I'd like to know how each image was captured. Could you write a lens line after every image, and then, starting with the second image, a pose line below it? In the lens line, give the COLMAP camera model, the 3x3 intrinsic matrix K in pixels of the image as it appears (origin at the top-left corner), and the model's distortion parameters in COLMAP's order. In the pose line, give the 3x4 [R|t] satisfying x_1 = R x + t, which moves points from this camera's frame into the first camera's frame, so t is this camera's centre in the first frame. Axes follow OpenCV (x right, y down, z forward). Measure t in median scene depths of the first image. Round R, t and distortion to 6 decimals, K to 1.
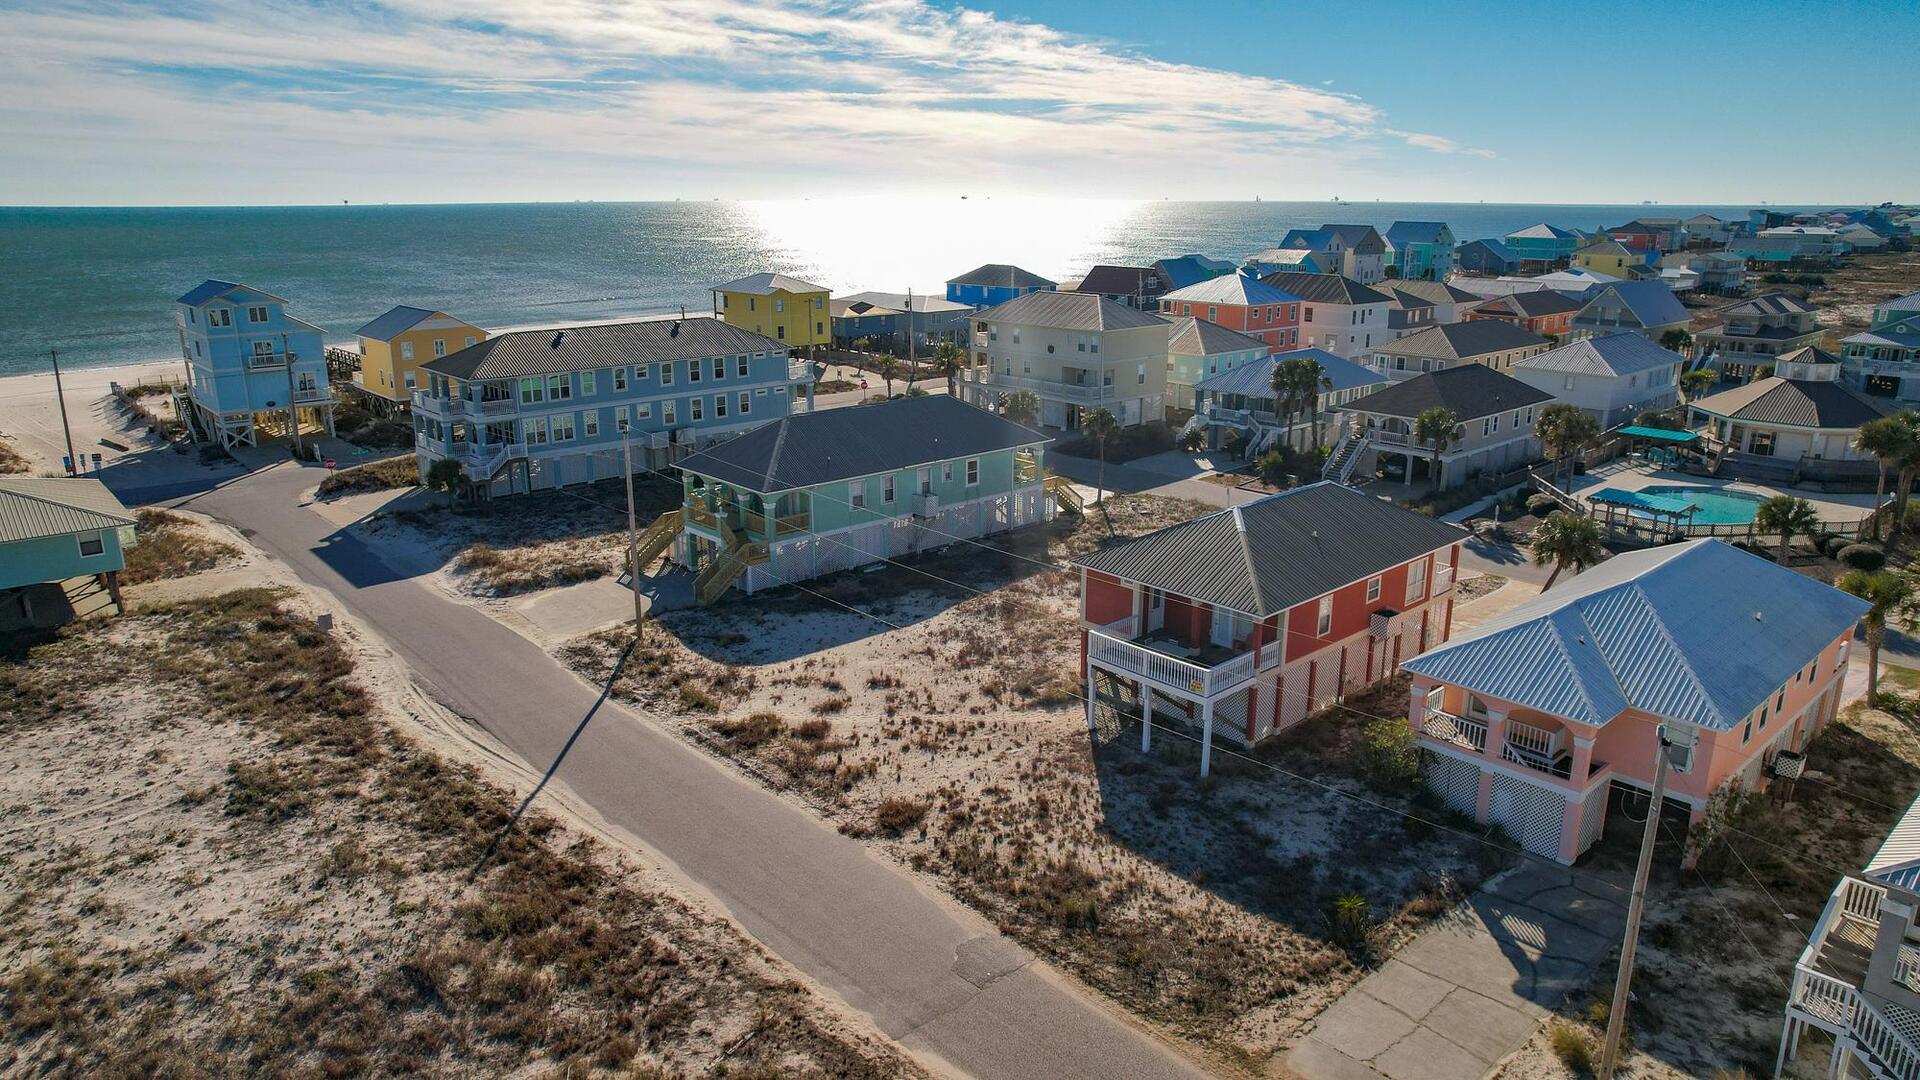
lens RADIAL K [[1230.9, 0, 963.4], [0, 1230.9, 543.8], [0, 0, 1]] dist [-0.079358, 0.071723]
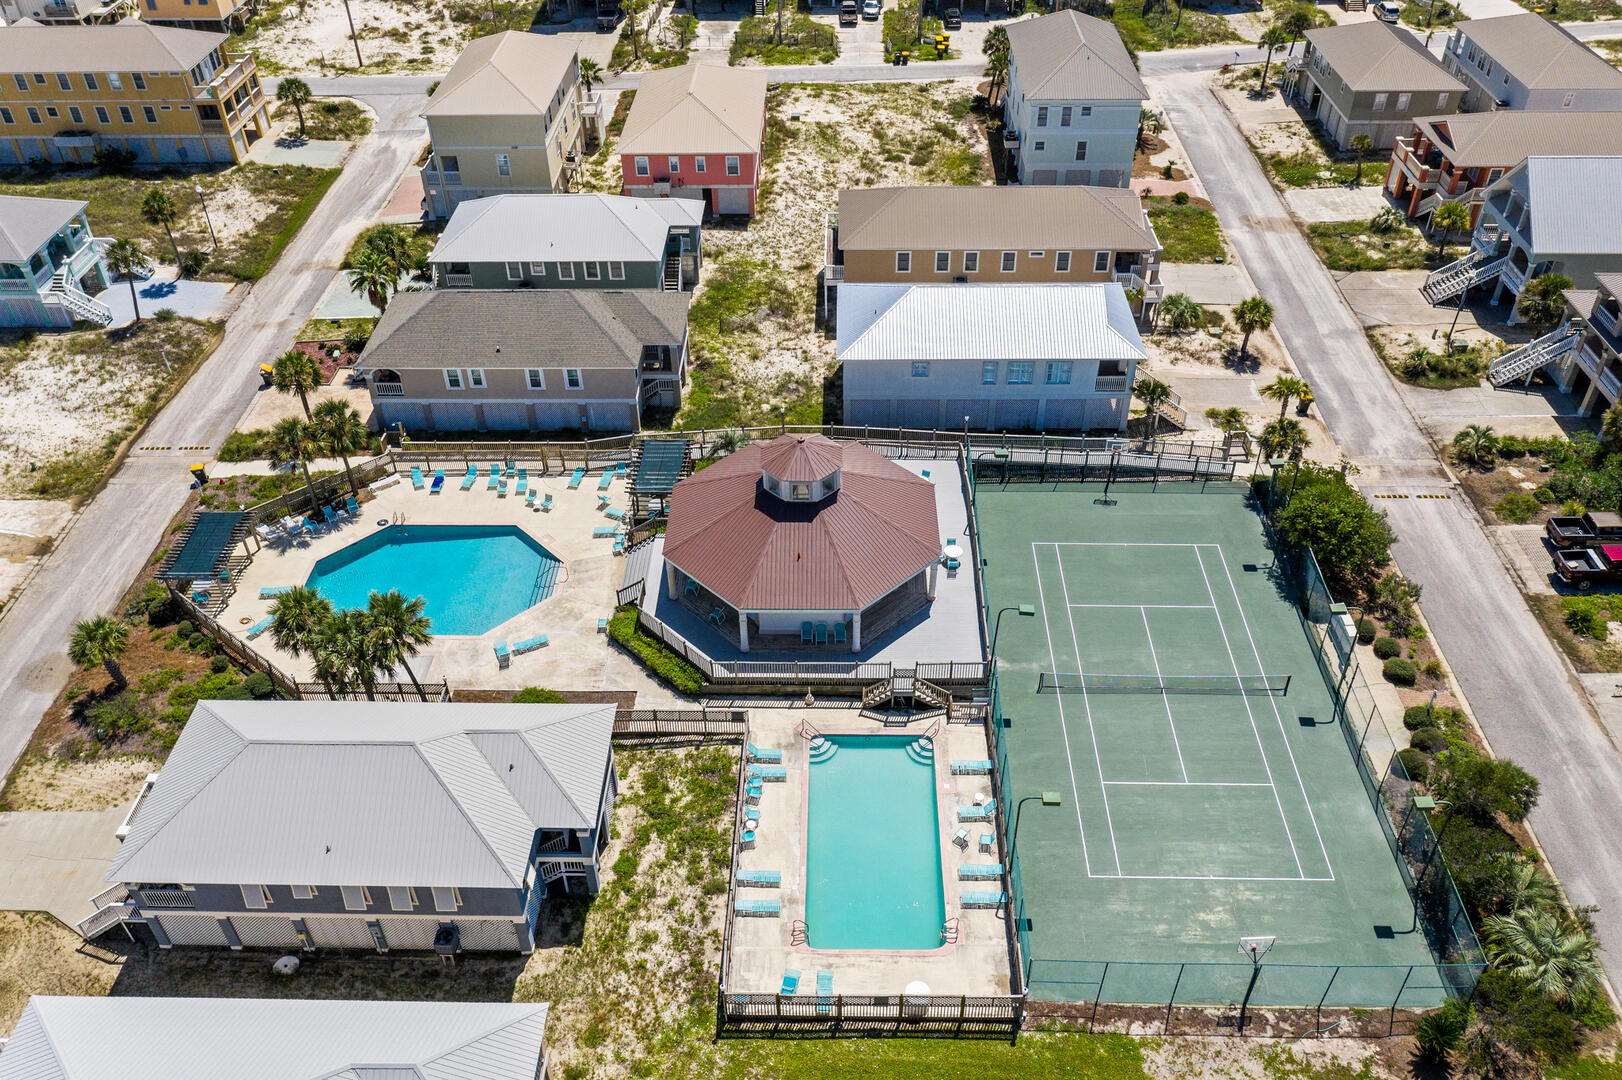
lens RADIAL K [[1283.7, 0, 811.0], [0, 1283.7, 540.0], [0, 0, 1]] dist [-0.012738, -0.001406]
pose [[0.722286, 0.426644, -0.544314, 2.046106], [-0.172836, 0.873423, 0.455259, -0.799891], [0.669650, -0.234750, 0.704600, 0.929813]]
